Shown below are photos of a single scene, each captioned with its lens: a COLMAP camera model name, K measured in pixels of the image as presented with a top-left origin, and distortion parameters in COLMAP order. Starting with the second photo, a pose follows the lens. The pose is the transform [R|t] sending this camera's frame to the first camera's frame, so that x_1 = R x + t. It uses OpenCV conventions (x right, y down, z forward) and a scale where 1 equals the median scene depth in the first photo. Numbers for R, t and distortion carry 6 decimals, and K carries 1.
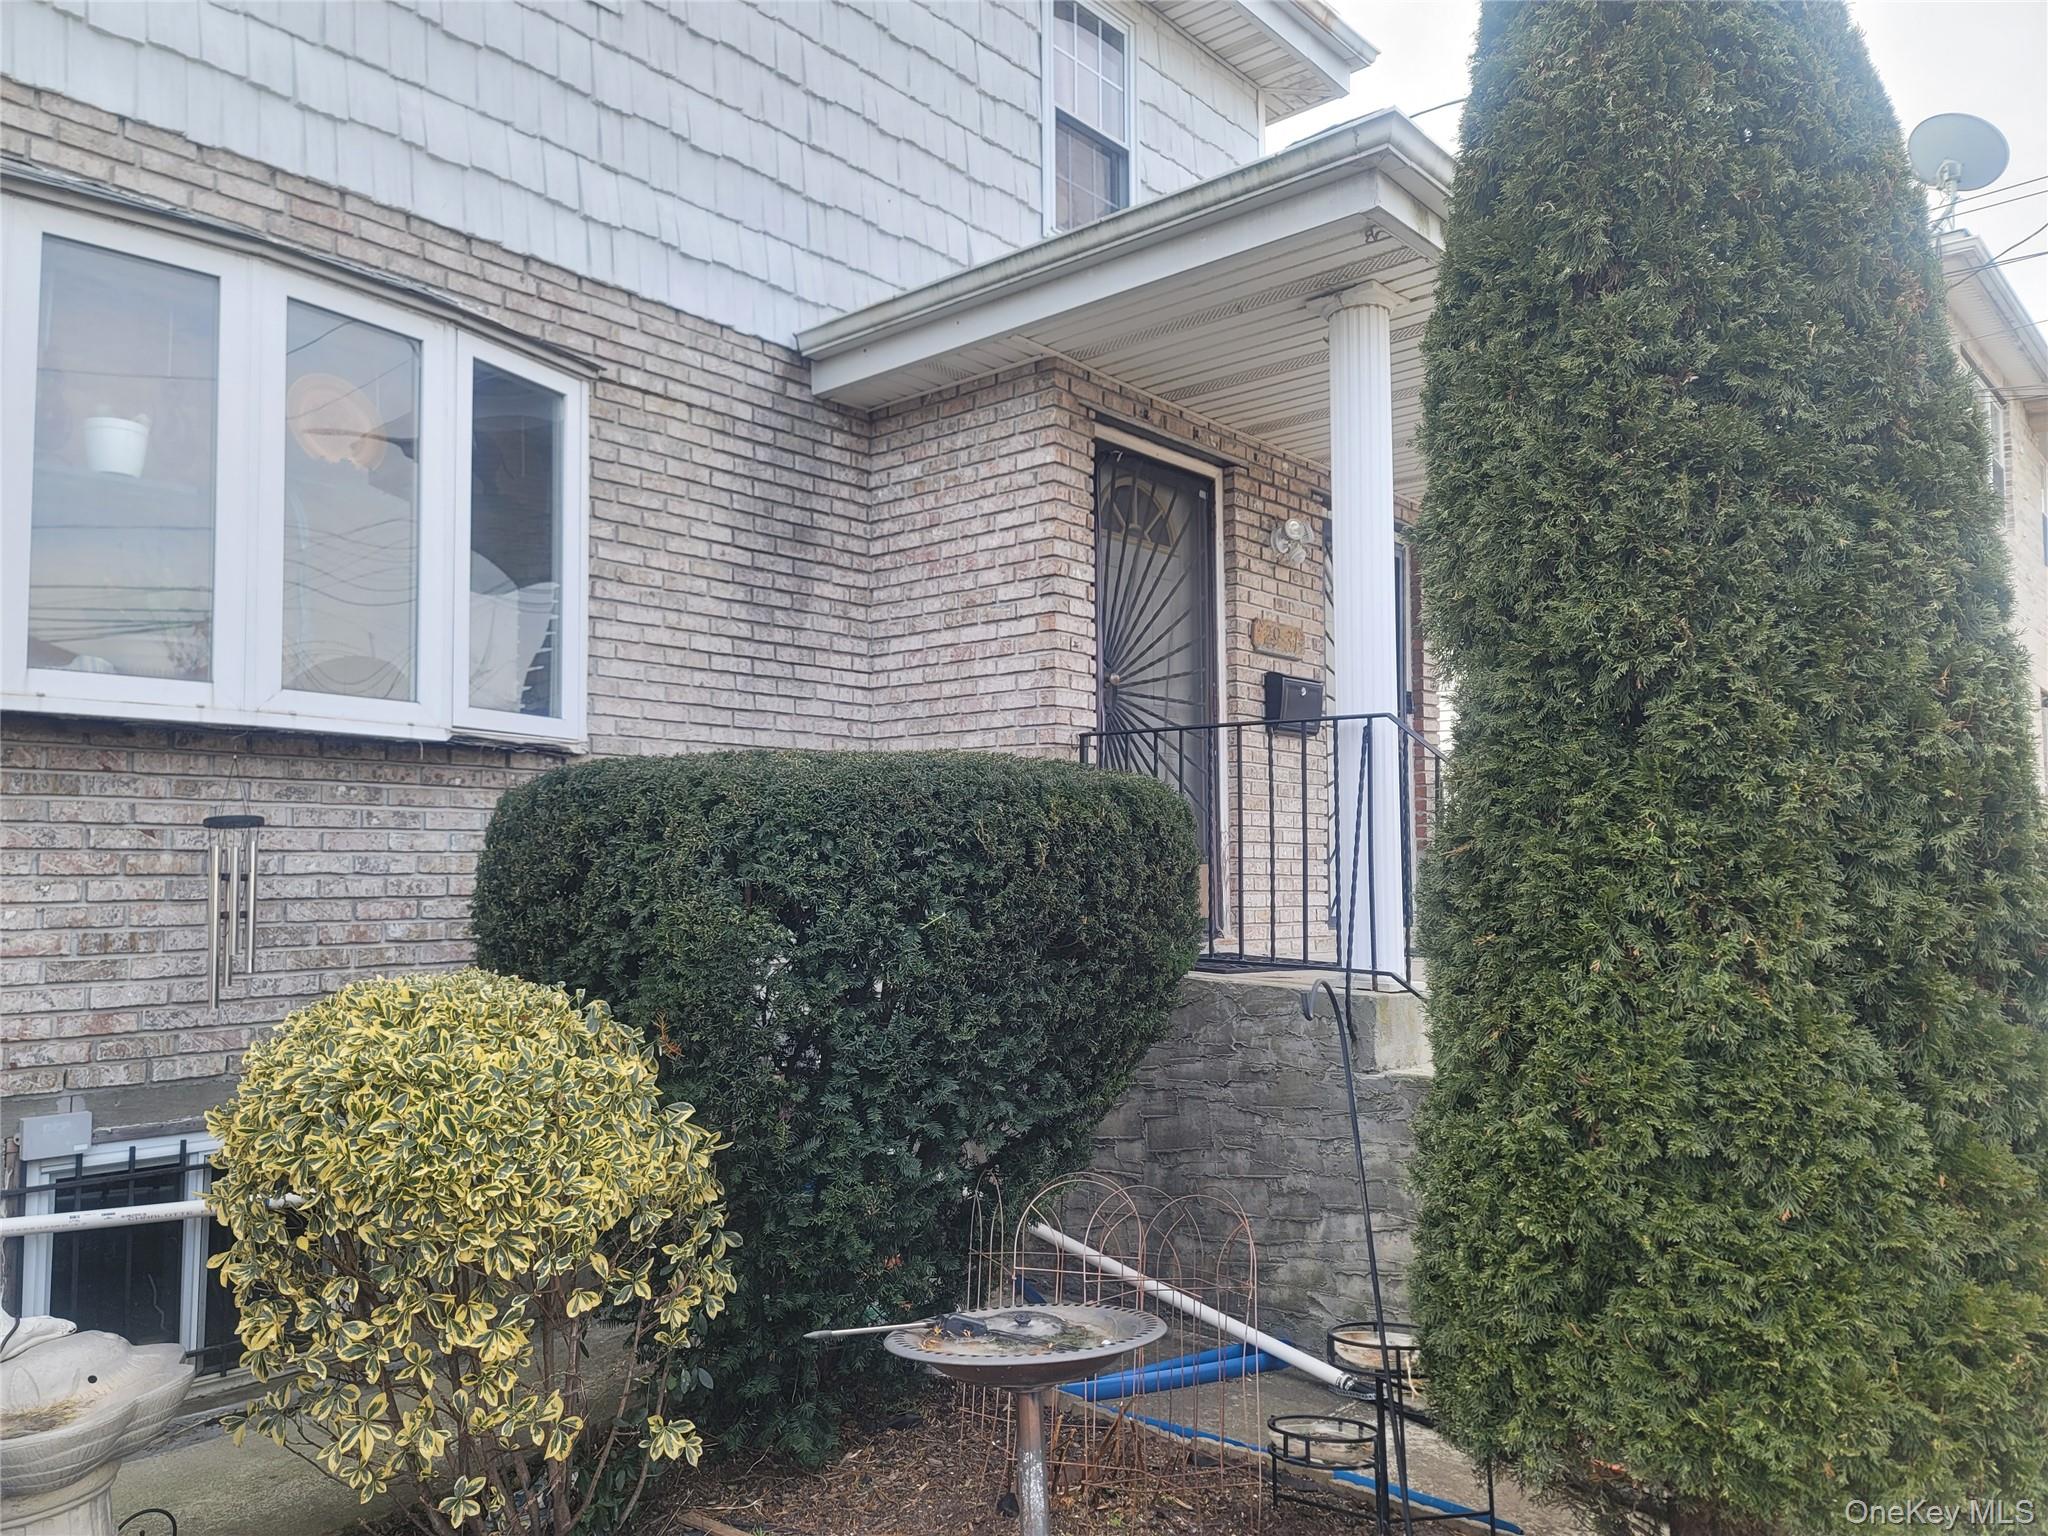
lens RADIAL K [[1485.0, 0, 1008.4], [0, 1485.0, 796.2], [0, 0, 1]] dist [0.080896, -0.069292]
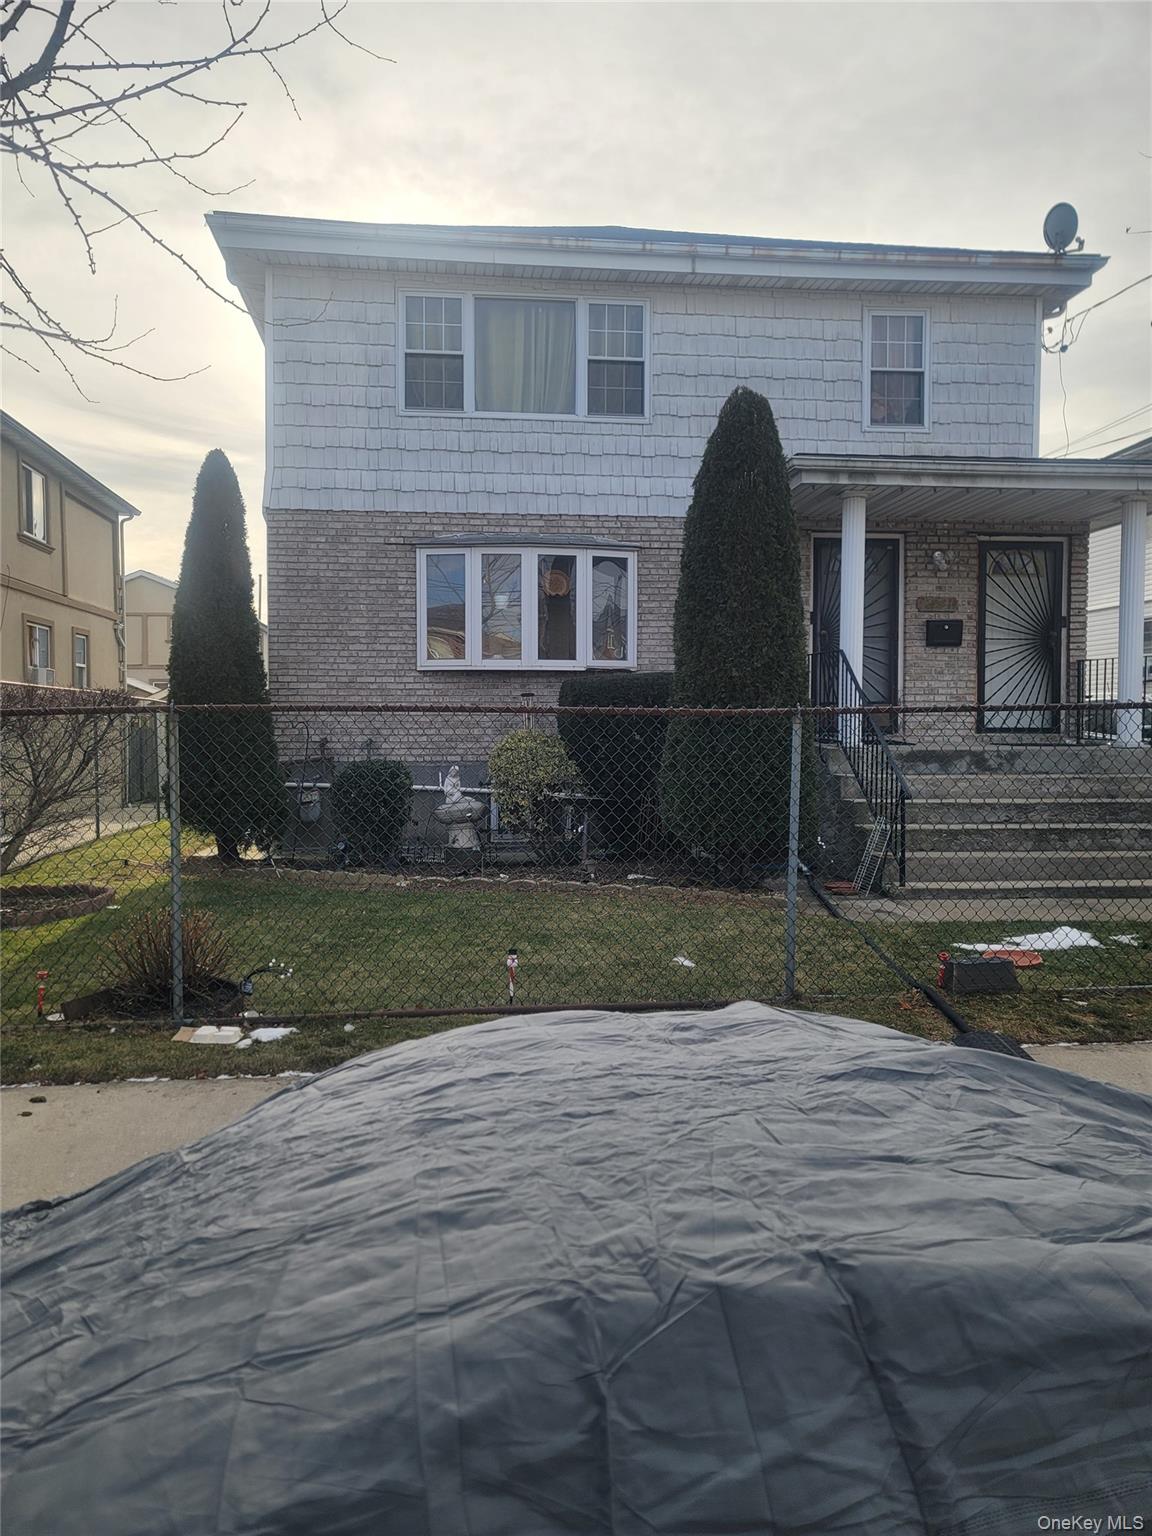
lens RADIAL K [[1113.8, 0, 549.6], [0, 1113.8, 748.9], [0, 0, 1]] dist [0.080896, -0.069292]
pose [[0.735488, 0.012939, -0.677414, 1.111643], [0.033296, 0.997919, 0.055211, -0.000260], [0.676719, -0.063162, 0.733527, -0.812425]]
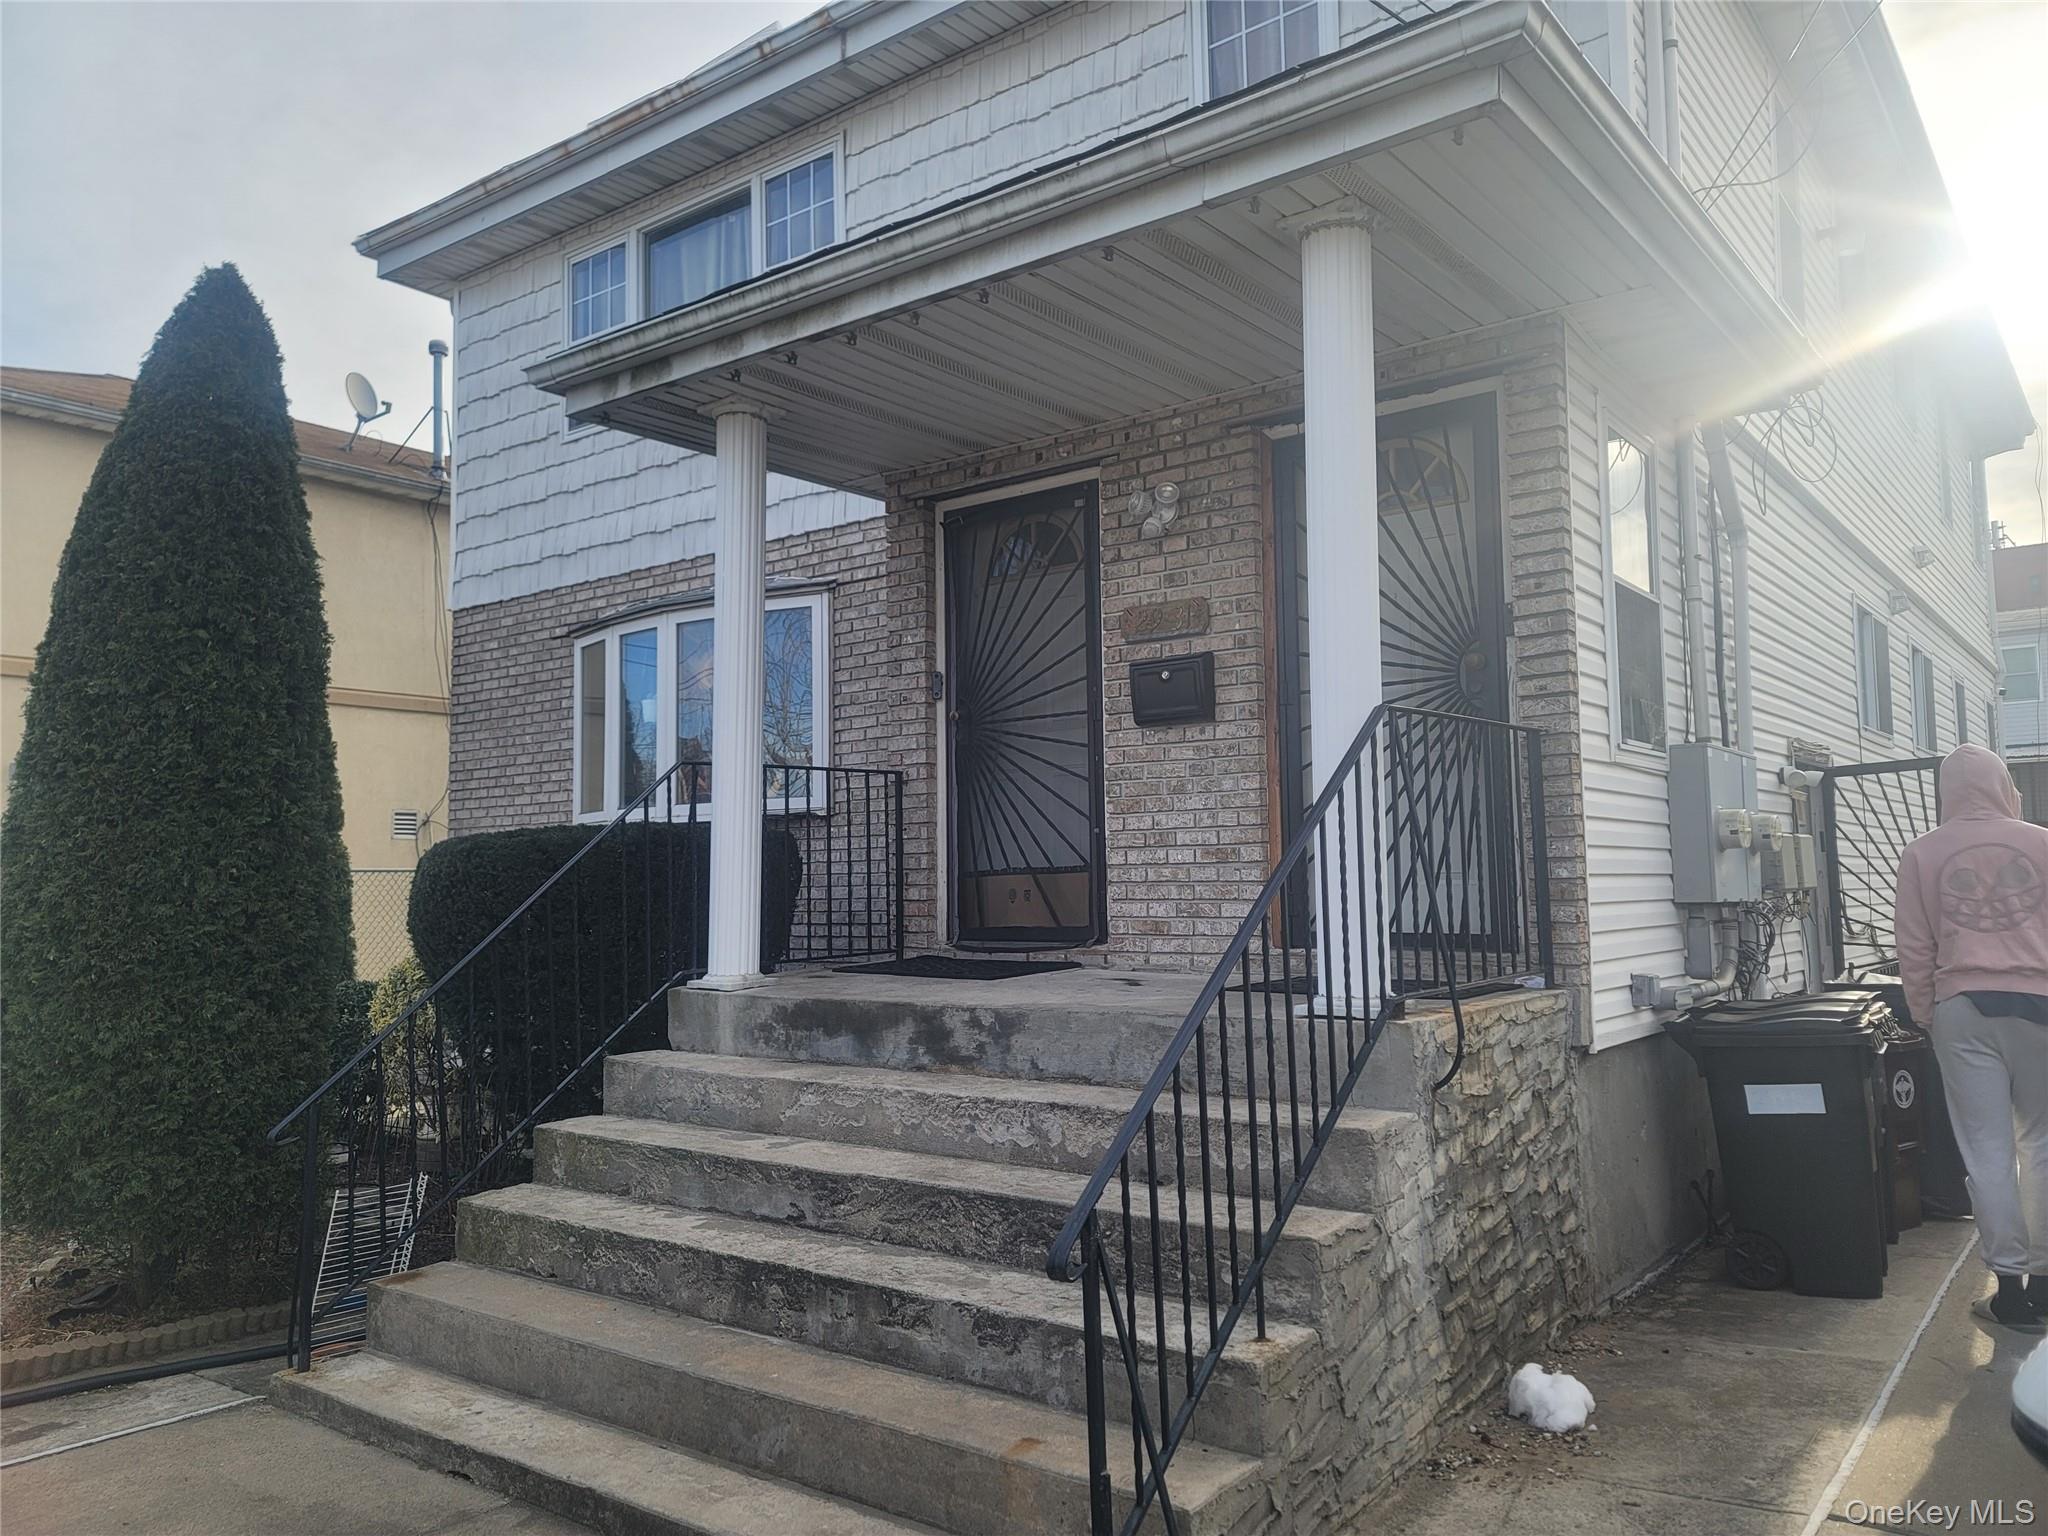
lens RADIAL K [[1477.5, 0, 1024.0], [0, 1477.5, 768.0], [0, 0, 1]] dist [0.094887, 0.000733]
pose [[0.069302, -0.079483, -0.994424, 1.297548], [0.068446, 0.994851, -0.074747, 0.054613], [0.995245, -0.062884, 0.074386, 1.034168]]
